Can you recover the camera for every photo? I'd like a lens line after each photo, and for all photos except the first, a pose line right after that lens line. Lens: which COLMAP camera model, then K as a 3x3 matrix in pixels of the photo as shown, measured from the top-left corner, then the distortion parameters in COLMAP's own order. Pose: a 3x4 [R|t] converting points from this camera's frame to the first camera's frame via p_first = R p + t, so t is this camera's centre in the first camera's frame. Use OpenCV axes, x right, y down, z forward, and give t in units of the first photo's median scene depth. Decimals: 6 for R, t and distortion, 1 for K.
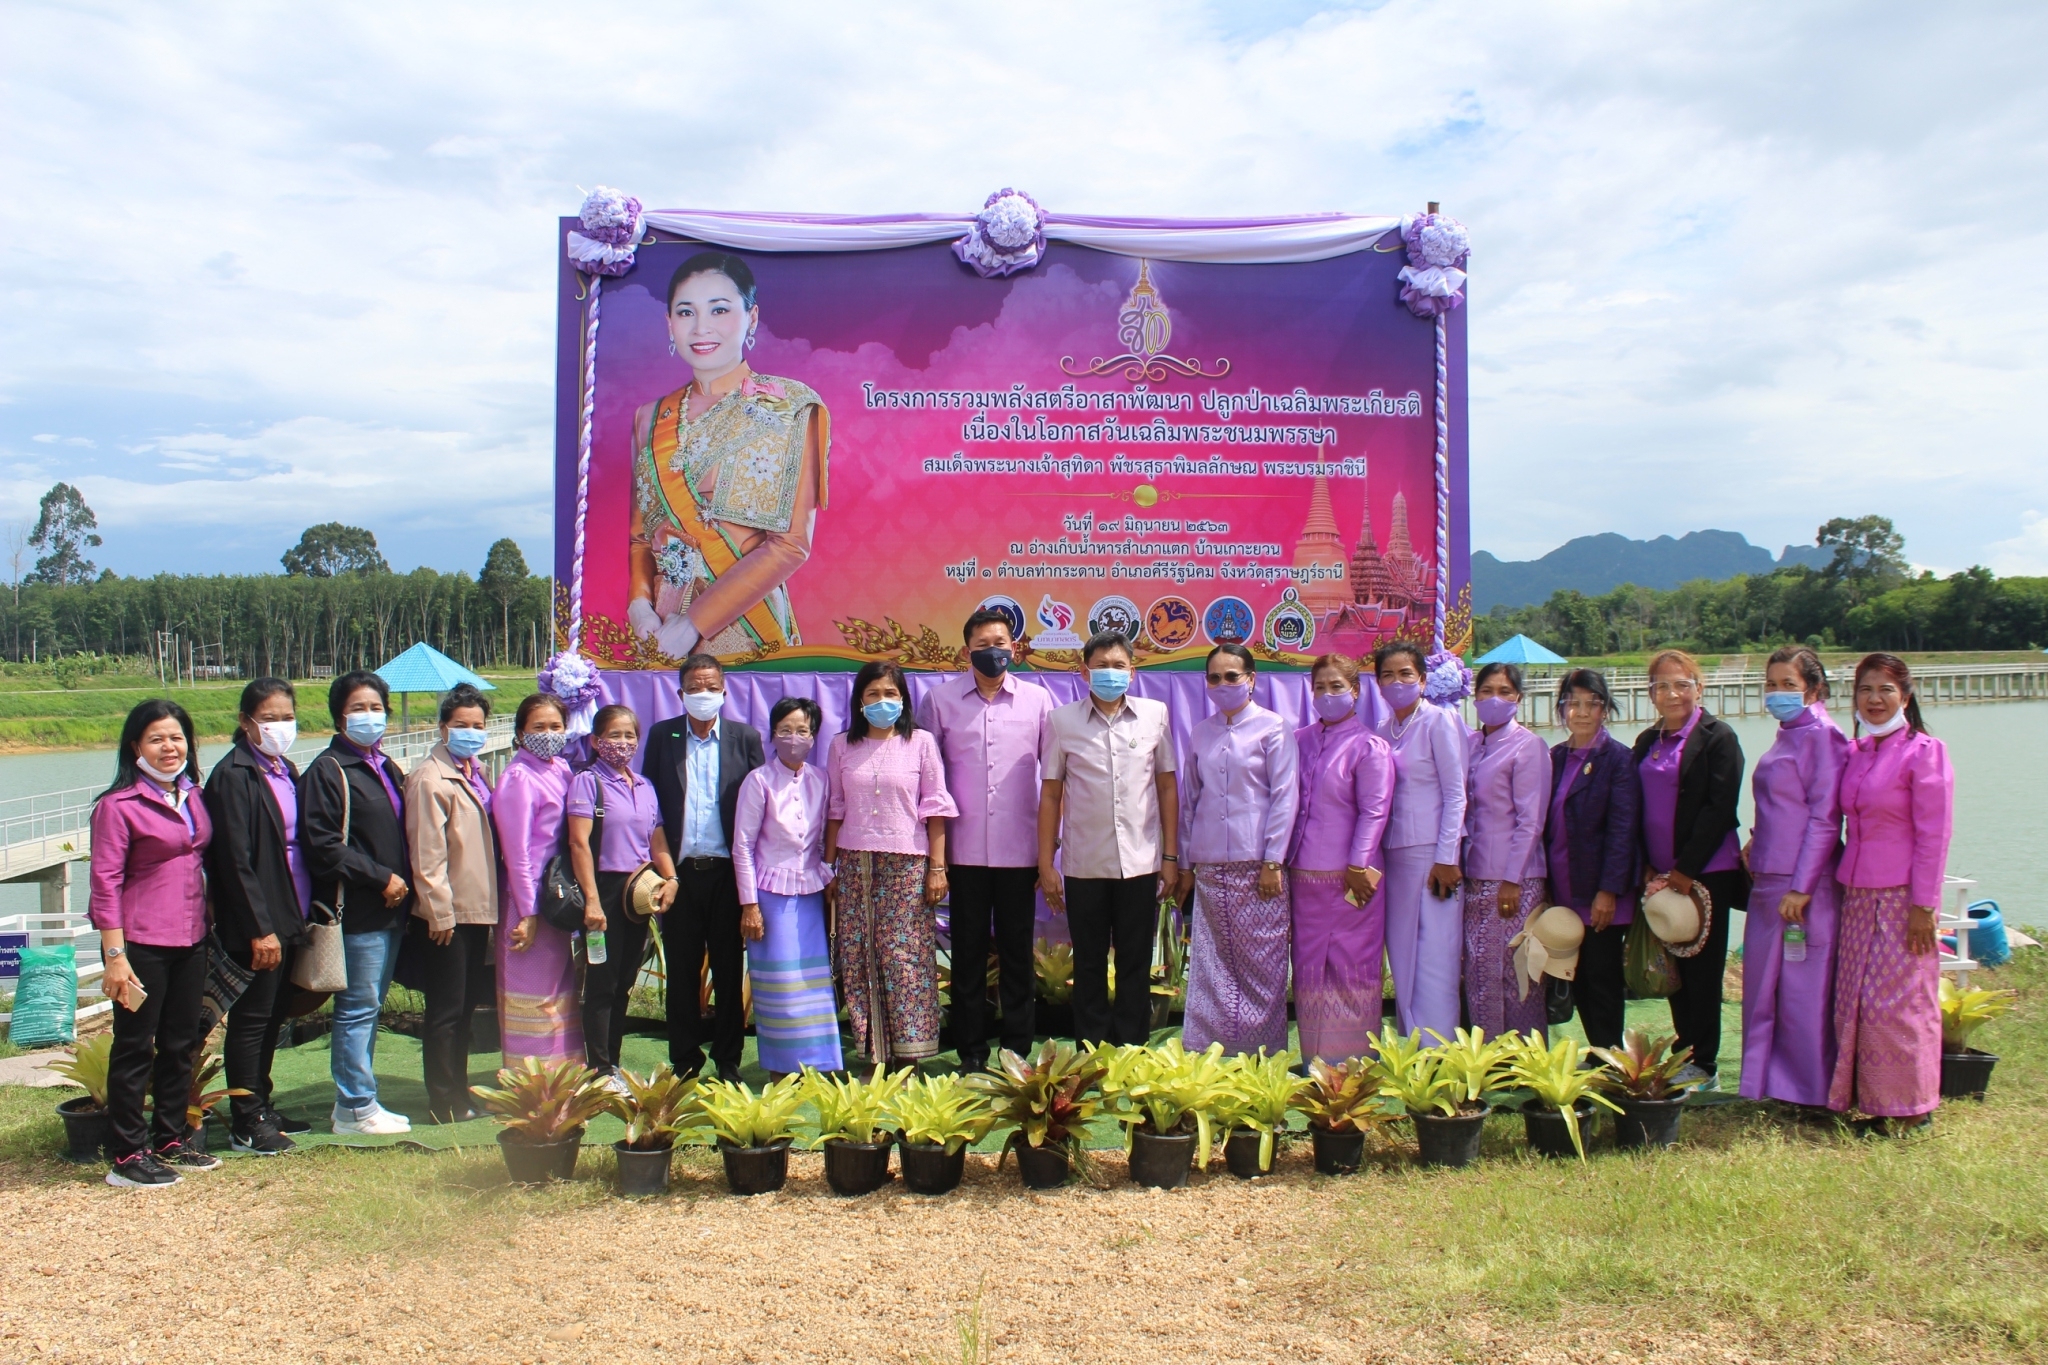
lens RADIAL K [[1772.4, 0, 1023.3], [0, 1772.4, 690.4], [0, 0, 1]] dist [-0.164033, 0.145545]
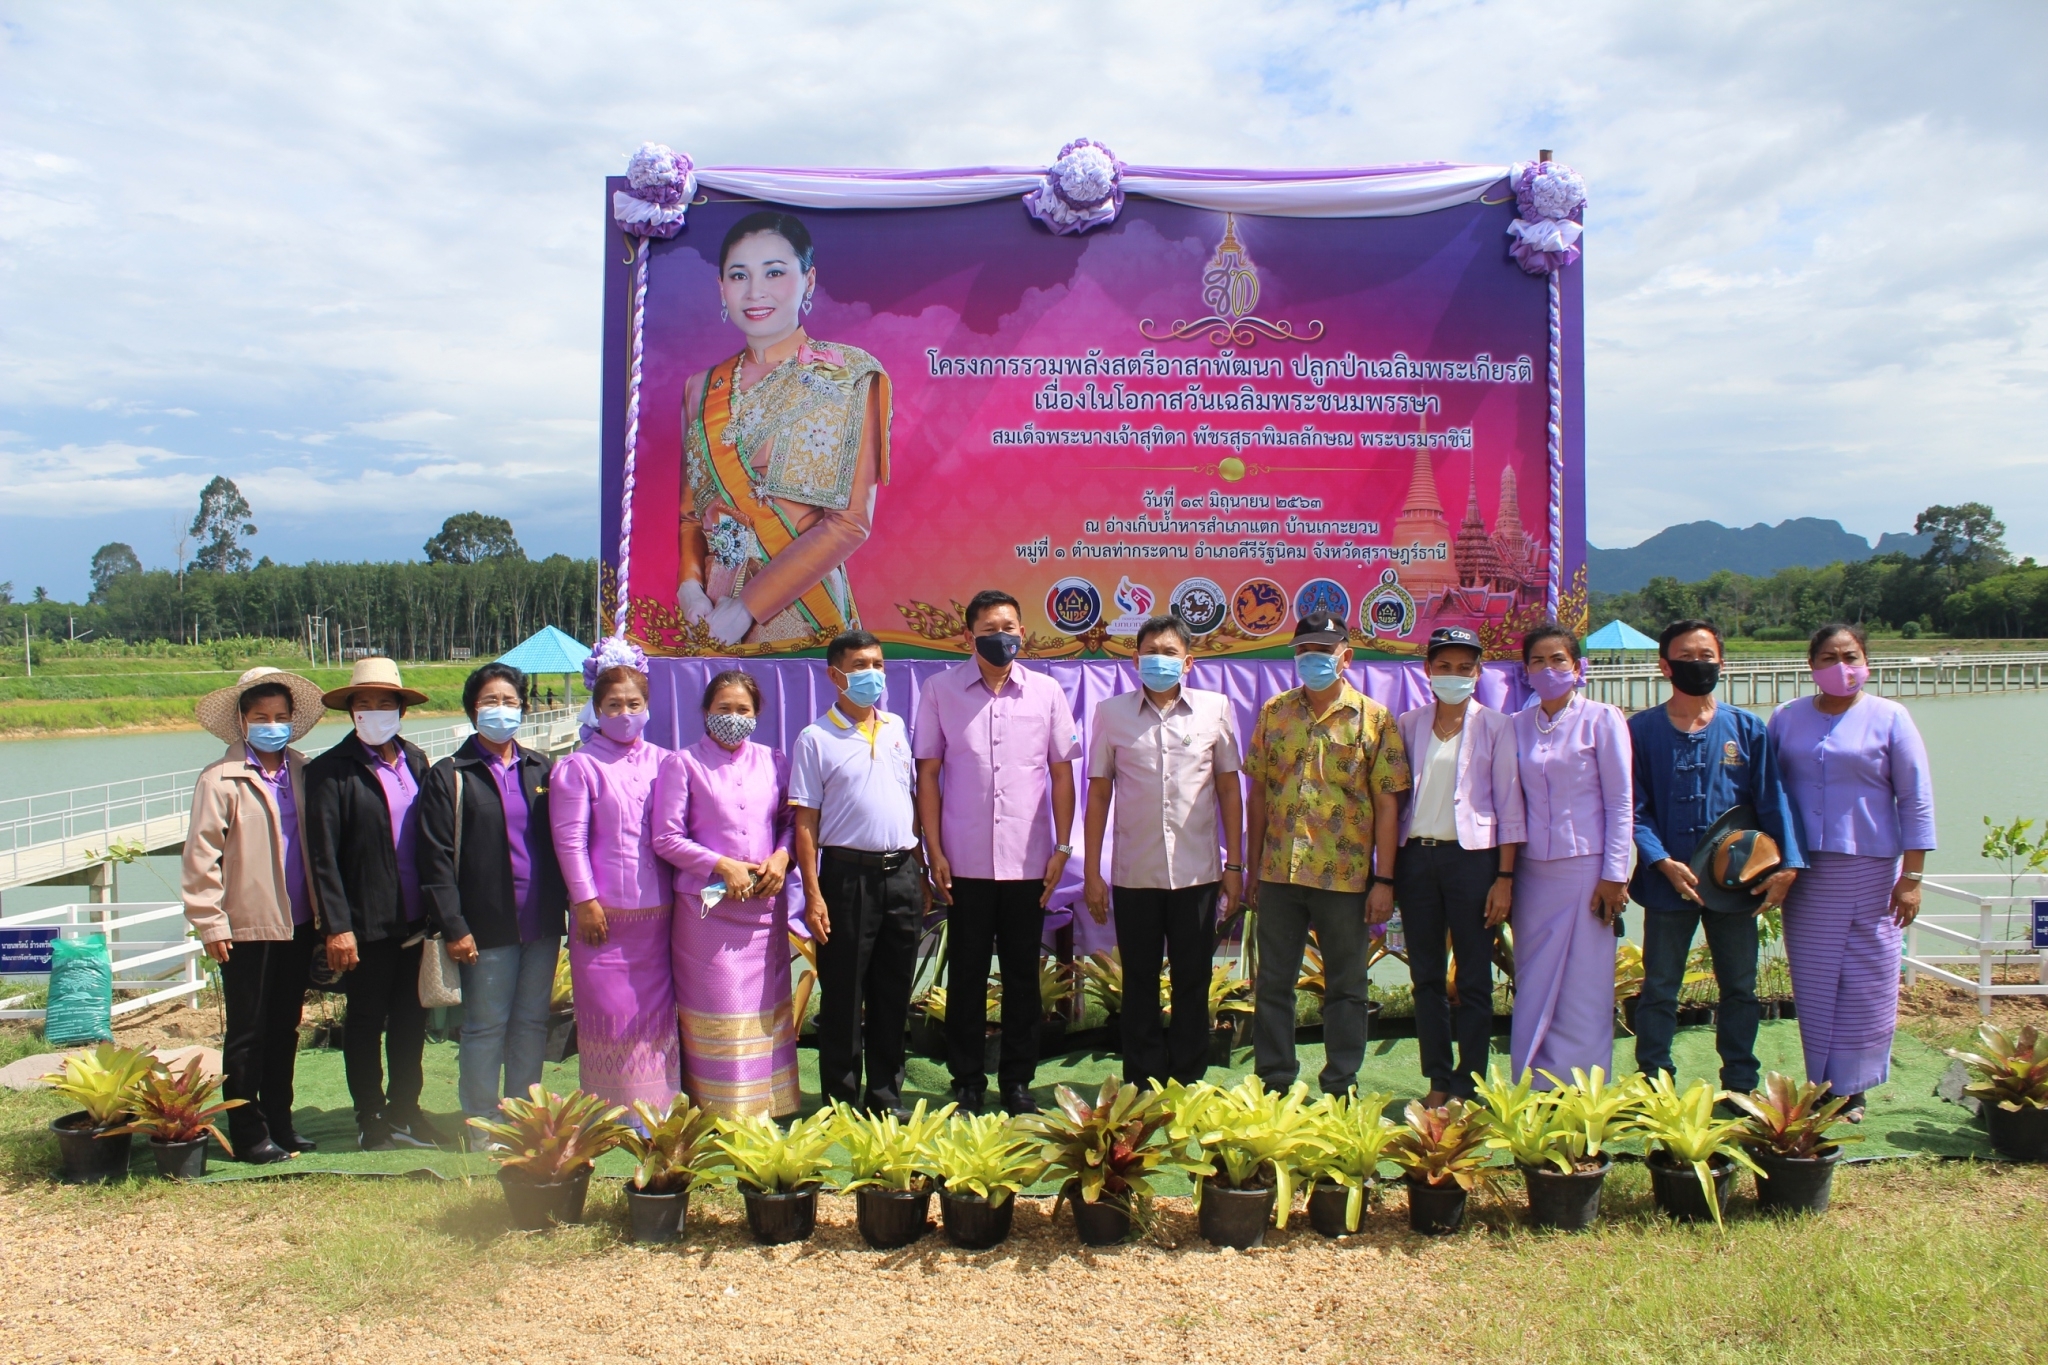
lens RADIAL K [[1703.7, 0, 1019.0], [0, 1703.7, 696.7], [0, 0, 1]] dist [-0.173479, 0.142973]
pose [[0.997771, 0.004128, -0.066596, 0.017637], [-0.003177, 0.999892, 0.014379, -0.003709], [0.066648, -0.014136, 0.997676, 0.108172]]
